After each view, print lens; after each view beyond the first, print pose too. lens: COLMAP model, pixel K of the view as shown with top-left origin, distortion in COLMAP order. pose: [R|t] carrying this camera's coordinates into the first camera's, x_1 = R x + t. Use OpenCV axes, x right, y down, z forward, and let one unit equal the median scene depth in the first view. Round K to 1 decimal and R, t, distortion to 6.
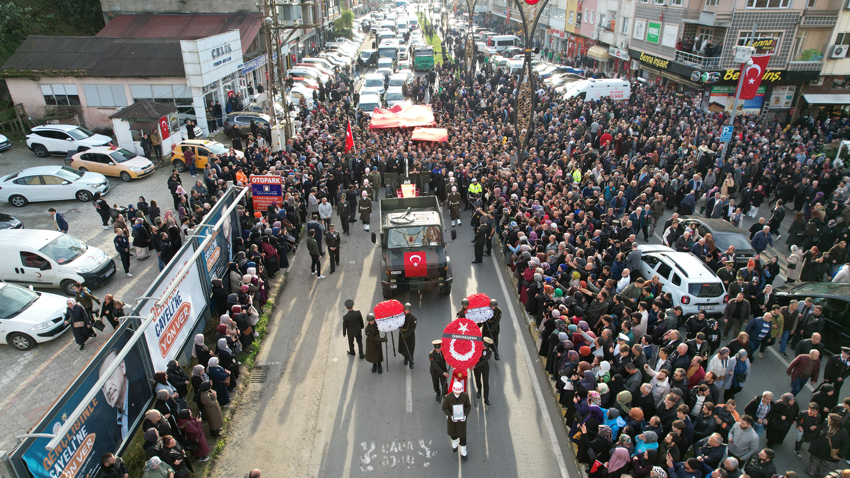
lens RADIAL K [[540.4, 0, 426.6], [0, 540.4, 239.6], [0, 0, 1]] dist [-0.080610, 0.068995]
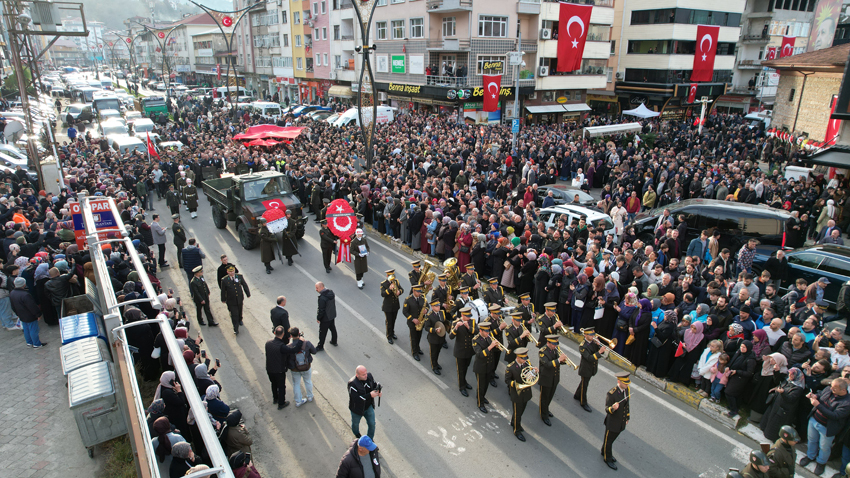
lens RADIAL K [[540.4, 0, 426.6], [0, 540.4, 239.6], [0, 0, 1]] dist [-0.080610, 0.068995]
pose [[0.851623, -0.166383, 0.497046, -0.153142], [0.222947, 0.973208, -0.056215, 0.044091], [-0.474377, 0.158689, 0.865901, 0.077473]]
